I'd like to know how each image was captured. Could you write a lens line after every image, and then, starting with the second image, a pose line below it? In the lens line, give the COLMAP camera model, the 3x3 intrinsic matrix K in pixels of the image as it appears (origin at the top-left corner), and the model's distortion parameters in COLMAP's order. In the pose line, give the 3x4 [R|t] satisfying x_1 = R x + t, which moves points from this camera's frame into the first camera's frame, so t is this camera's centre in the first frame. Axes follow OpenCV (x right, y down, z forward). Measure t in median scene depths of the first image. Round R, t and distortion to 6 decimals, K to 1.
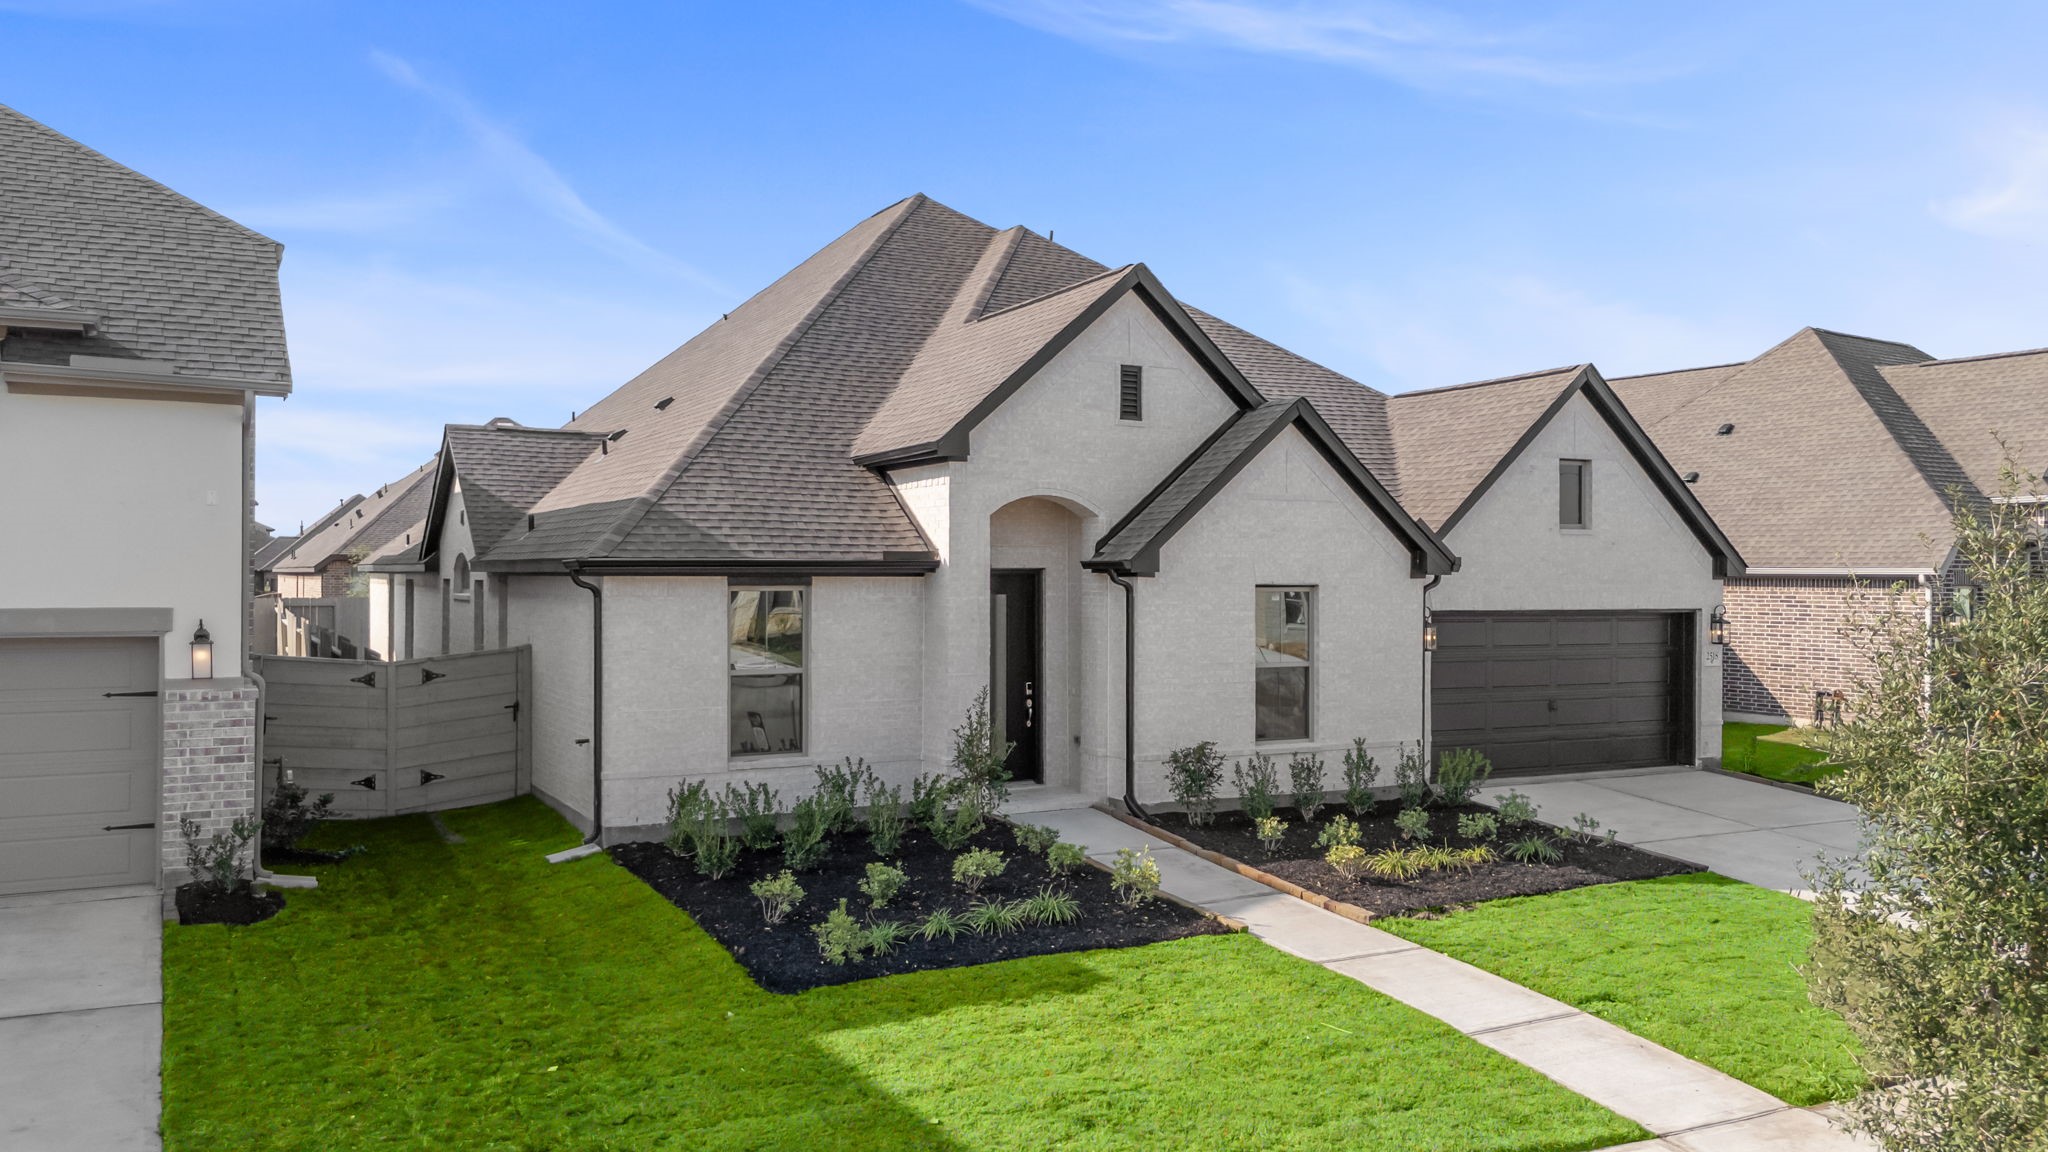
lens RADIAL K [[1508.8, 0, 1012.5], [0, 1508.8, 563.5], [0, 0, 1]] dist [0.016524, -0.009756]
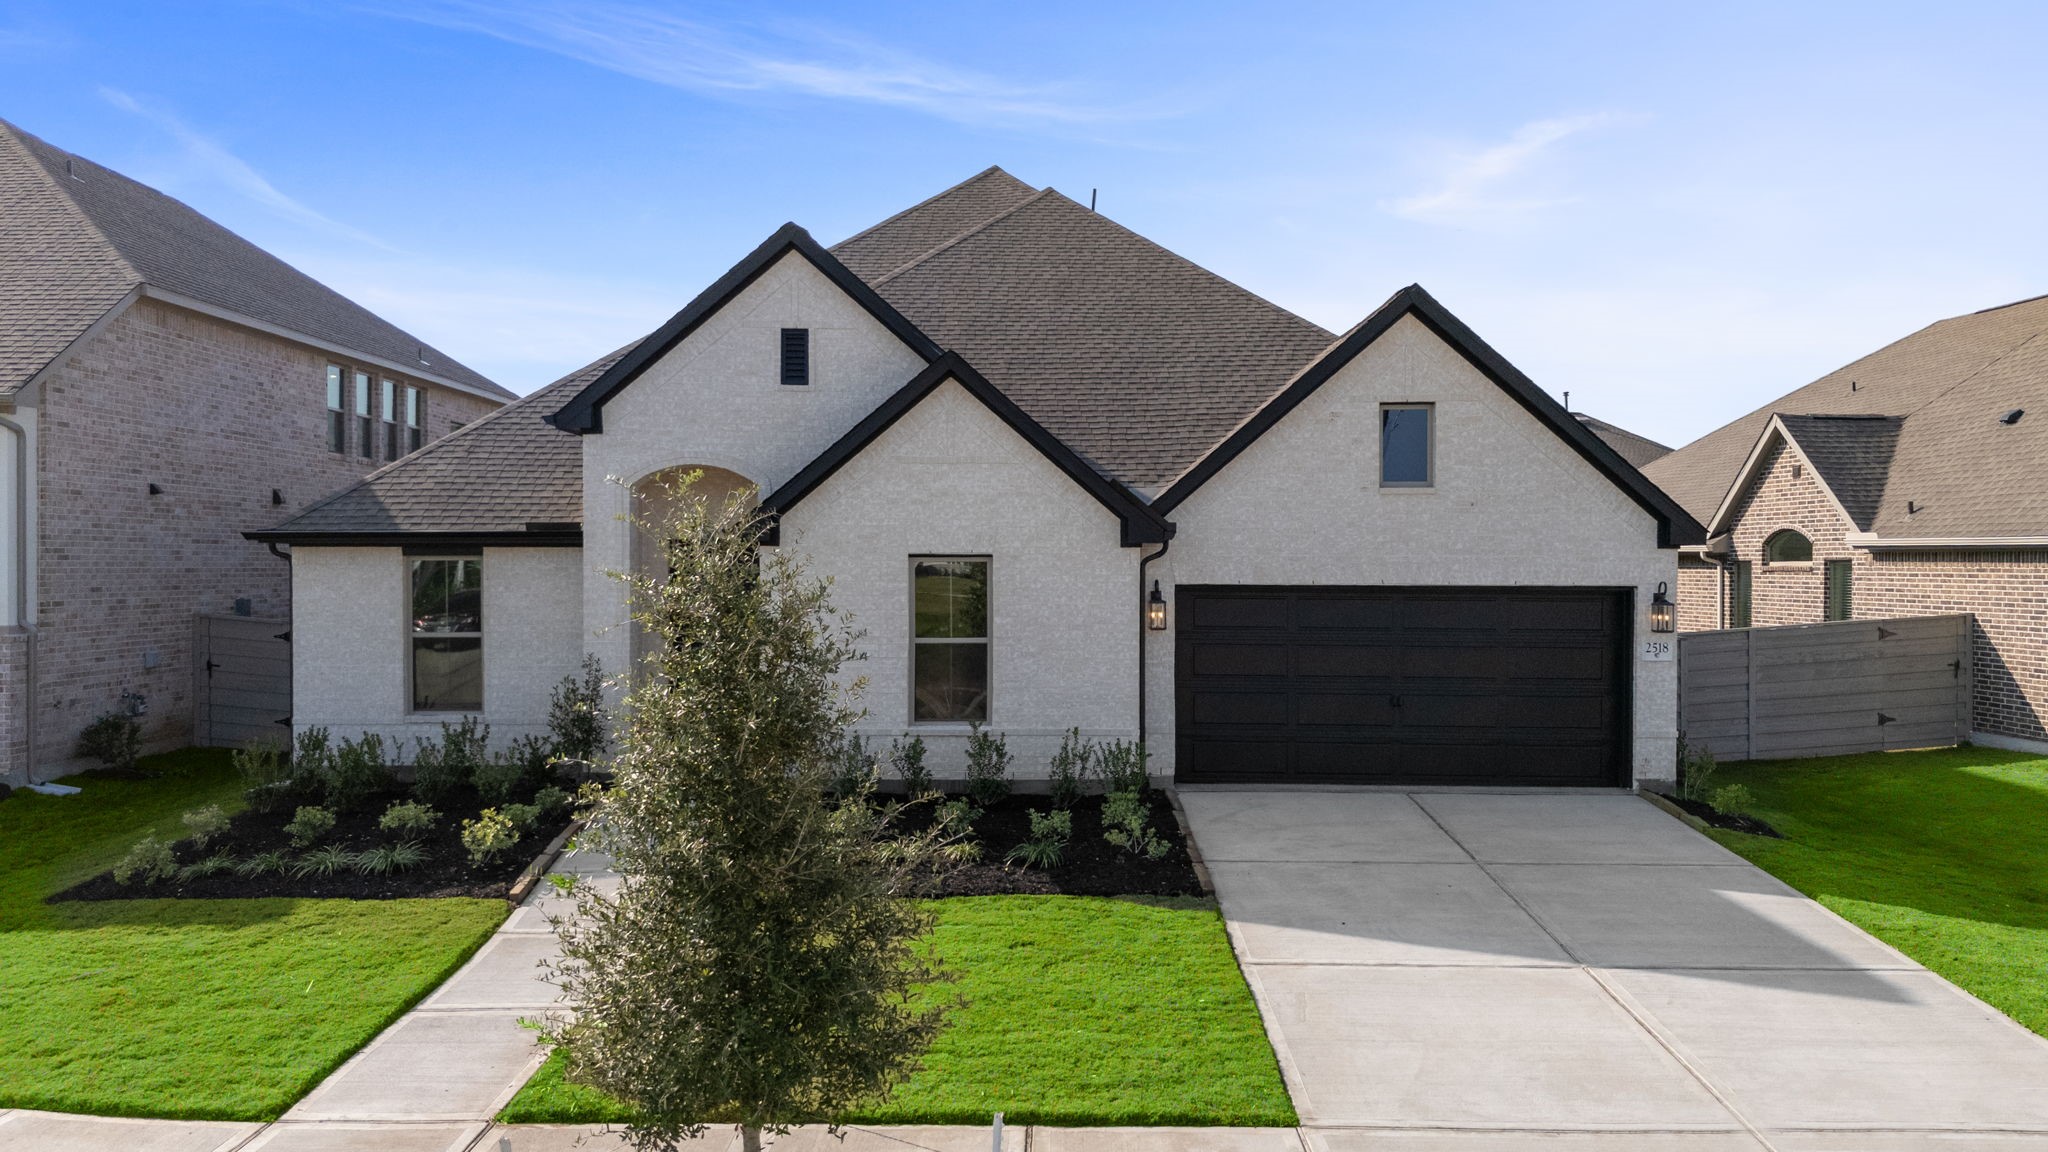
lens RADIAL K [[1508.8, 0, 1017.8], [0, 1508.8, 591.4], [0, 0, 1]] dist [0.016524, -0.009756]
pose [[0.889659, 0.006734, -0.456577, 0.644801], [0.004393, 0.999719, 0.023303, 0.015619], [0.456605, -0.022738, 0.889379, 0.198256]]
